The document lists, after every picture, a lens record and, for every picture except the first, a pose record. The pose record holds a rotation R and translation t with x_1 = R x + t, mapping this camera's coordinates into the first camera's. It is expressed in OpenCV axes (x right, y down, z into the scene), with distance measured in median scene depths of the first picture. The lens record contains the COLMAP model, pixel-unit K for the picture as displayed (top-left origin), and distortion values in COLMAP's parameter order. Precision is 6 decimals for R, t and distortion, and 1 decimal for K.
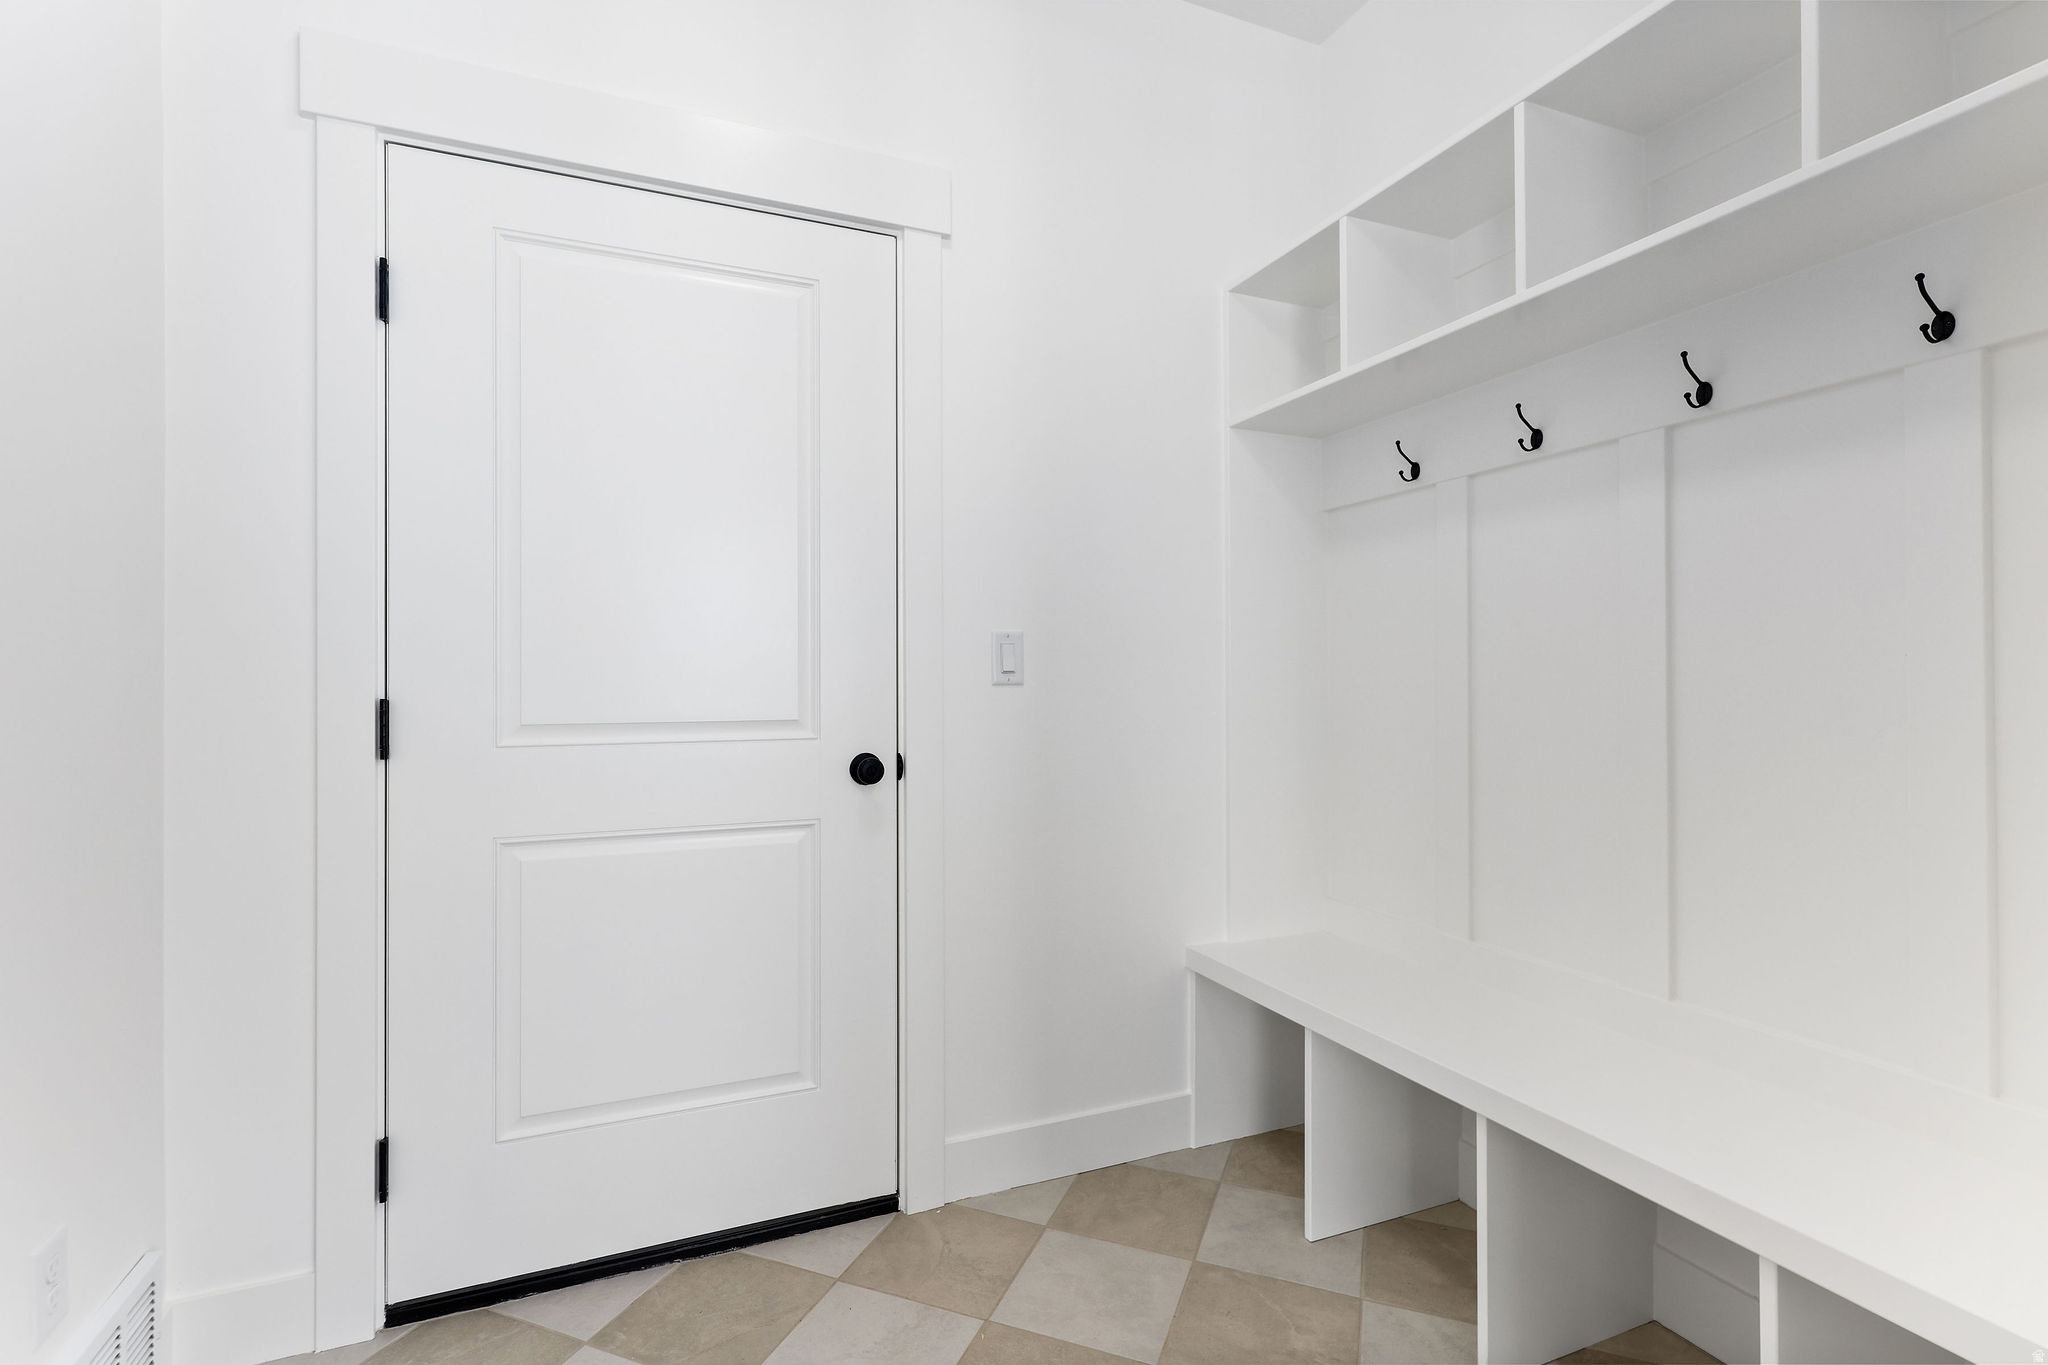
lens RADIAL K [[936.9, 0, 1009.6], [0, 936.9, 679.5], [0, 0, 1]] dist [-0.000410, 0.000006]
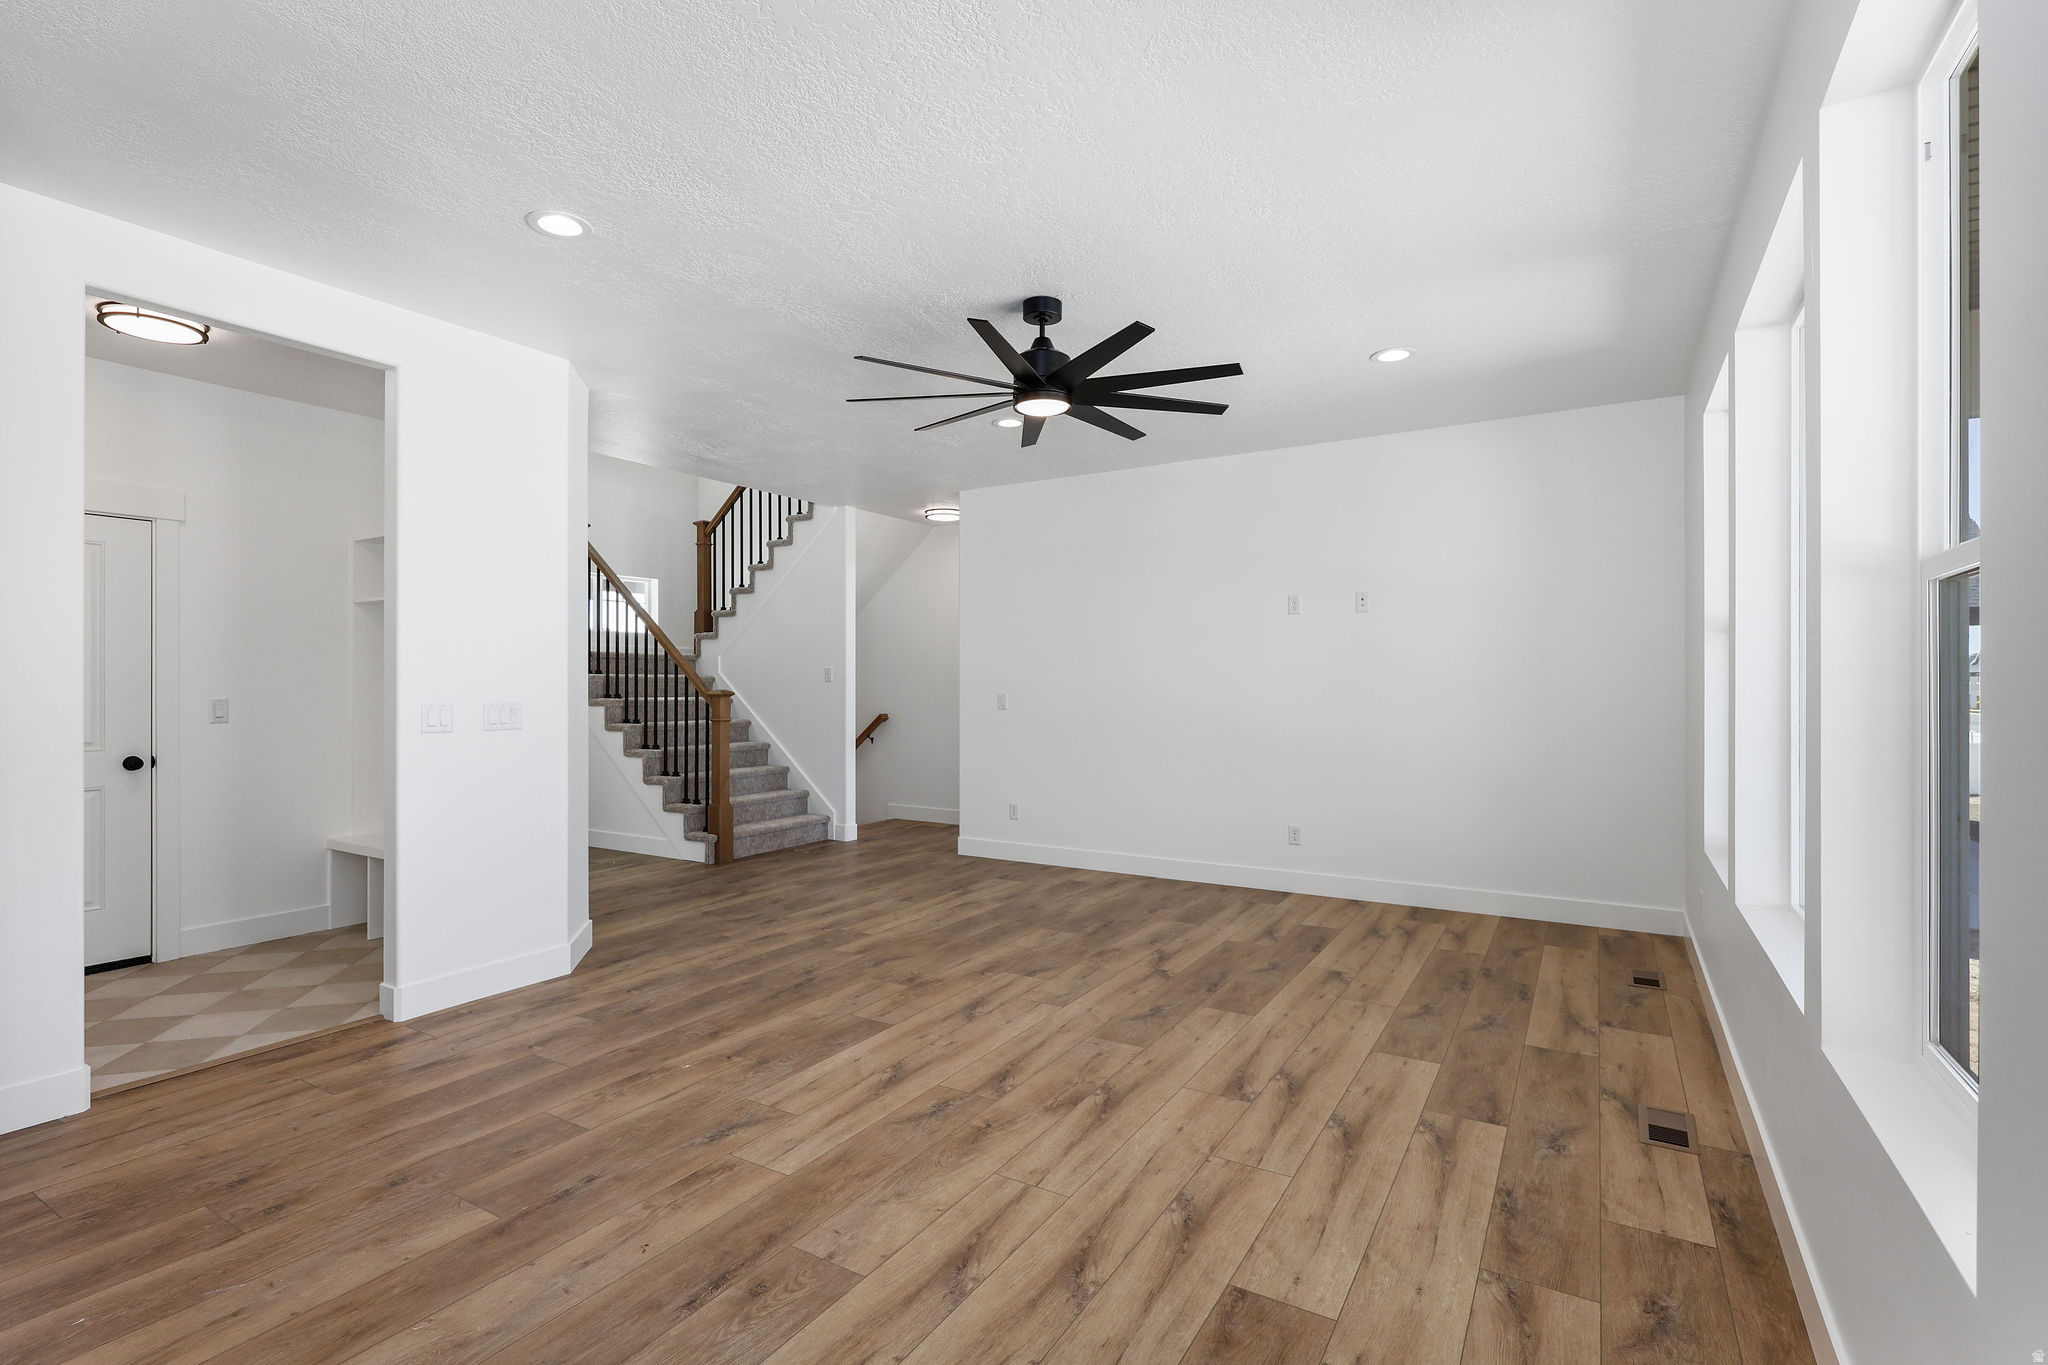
lens RADIAL K [[950.9, 0, 1010.4], [0, 950.9, 682.7], [0, 0, 1]] dist [0.003578, 0.000300]
pose [[0.809672, 0.002317, 0.586878, 0.192544], [-0.004099, 0.999990, 0.001707, -0.101751], [-0.586868, -0.003787, 0.809674, -1.941110]]
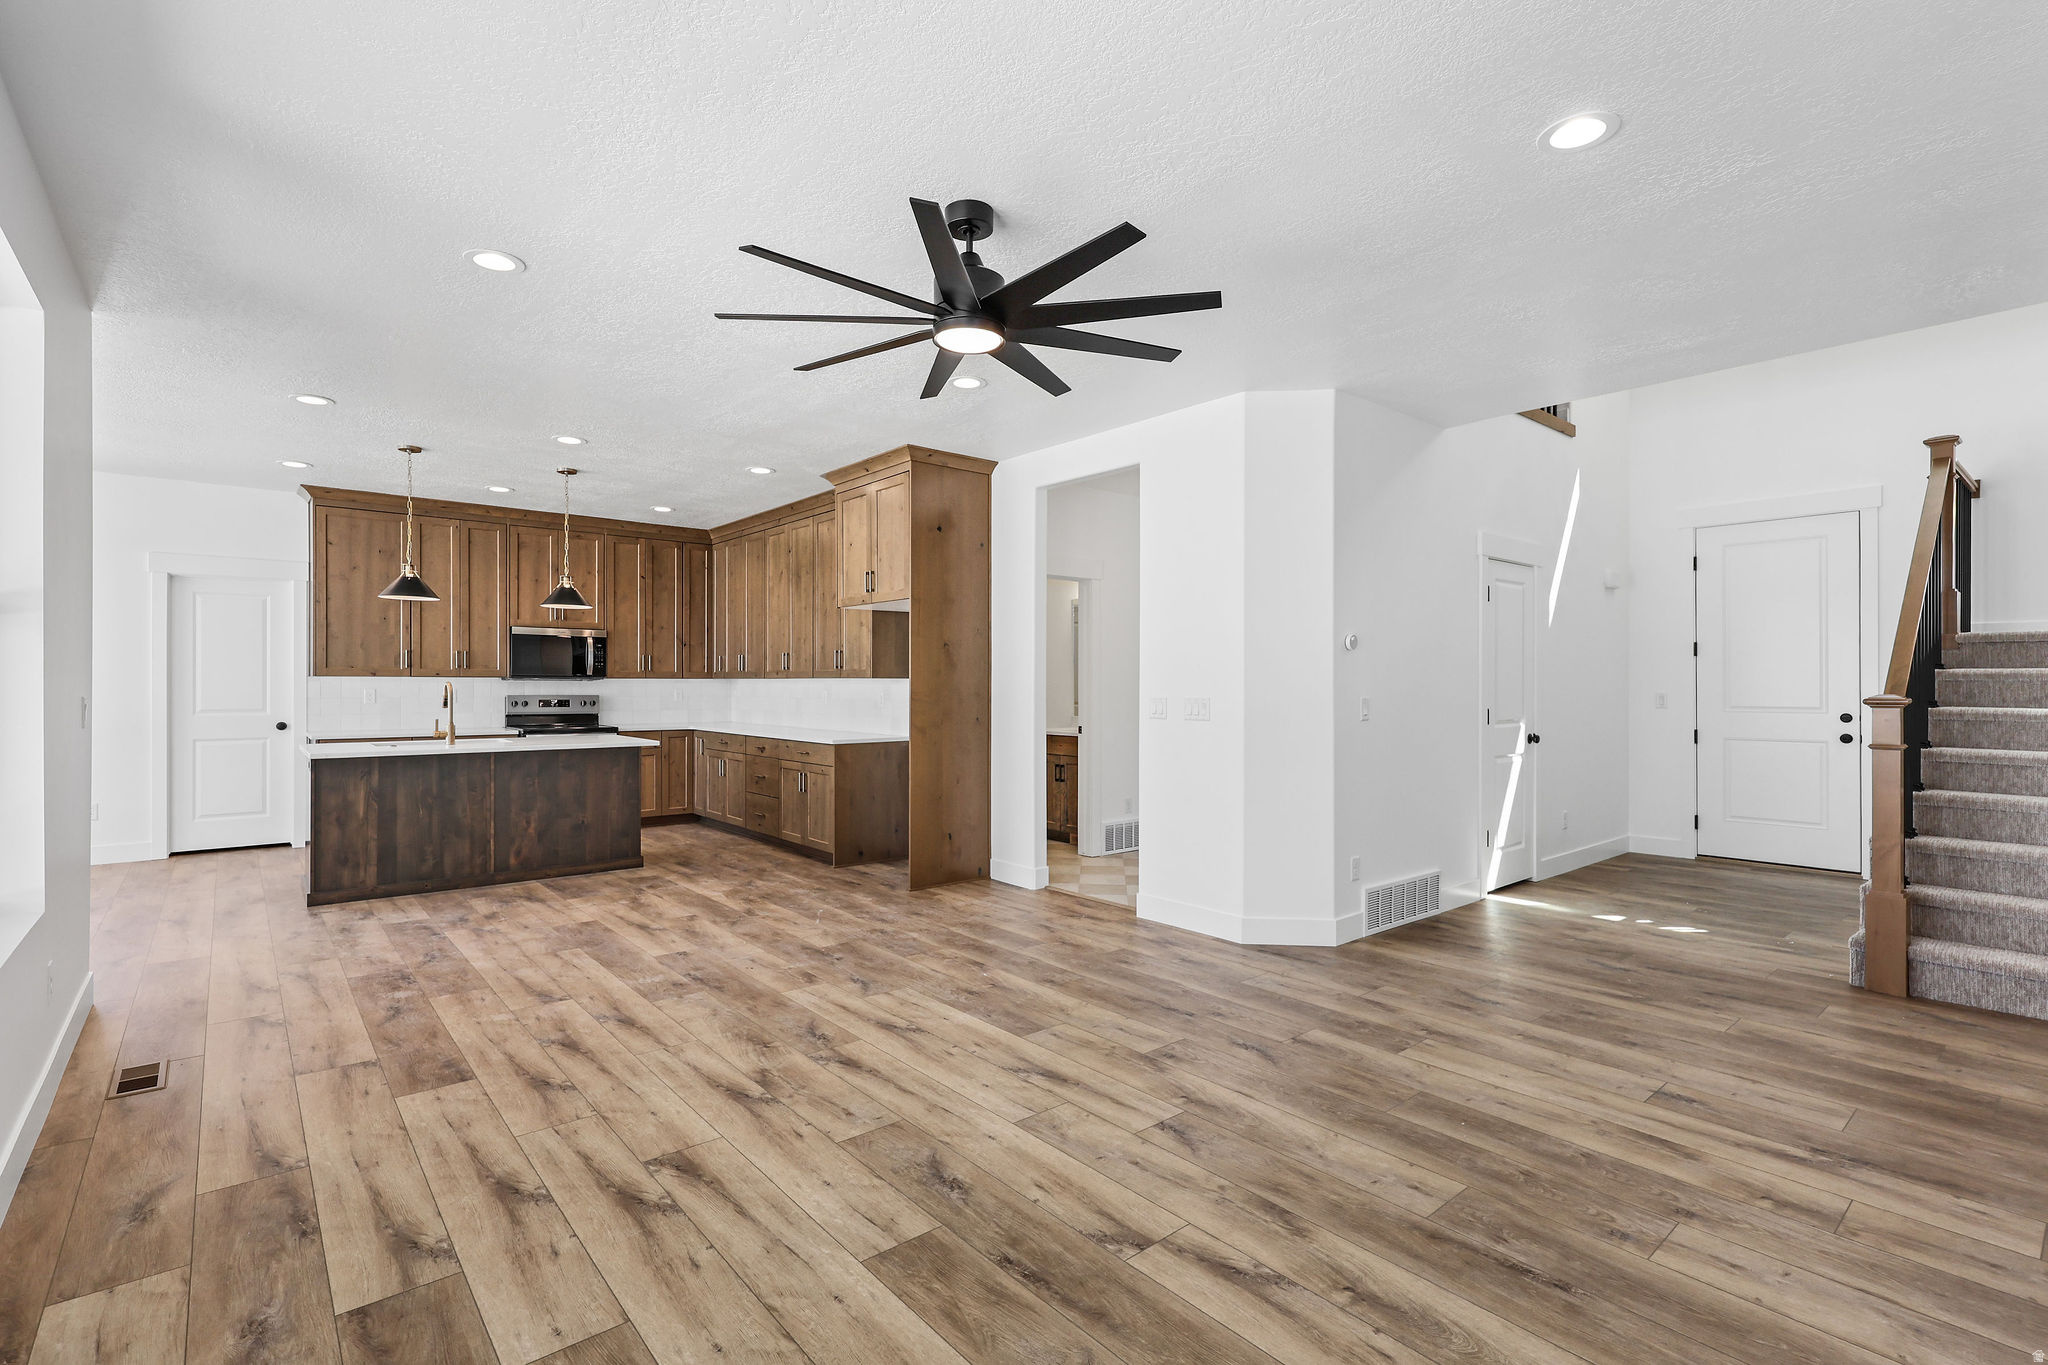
lens RADIAL K [[935.6, 0, 1018.8], [0, 935.6, 684.7], [0, 0, 1]] dist [0.000060, 0.000095]
pose [[0.305402, 0.004266, -0.952214, 2.689423], [0.001424, 0.999987, 0.004937, -0.100815], [0.952222, -0.002863, 0.305392, -0.880626]]
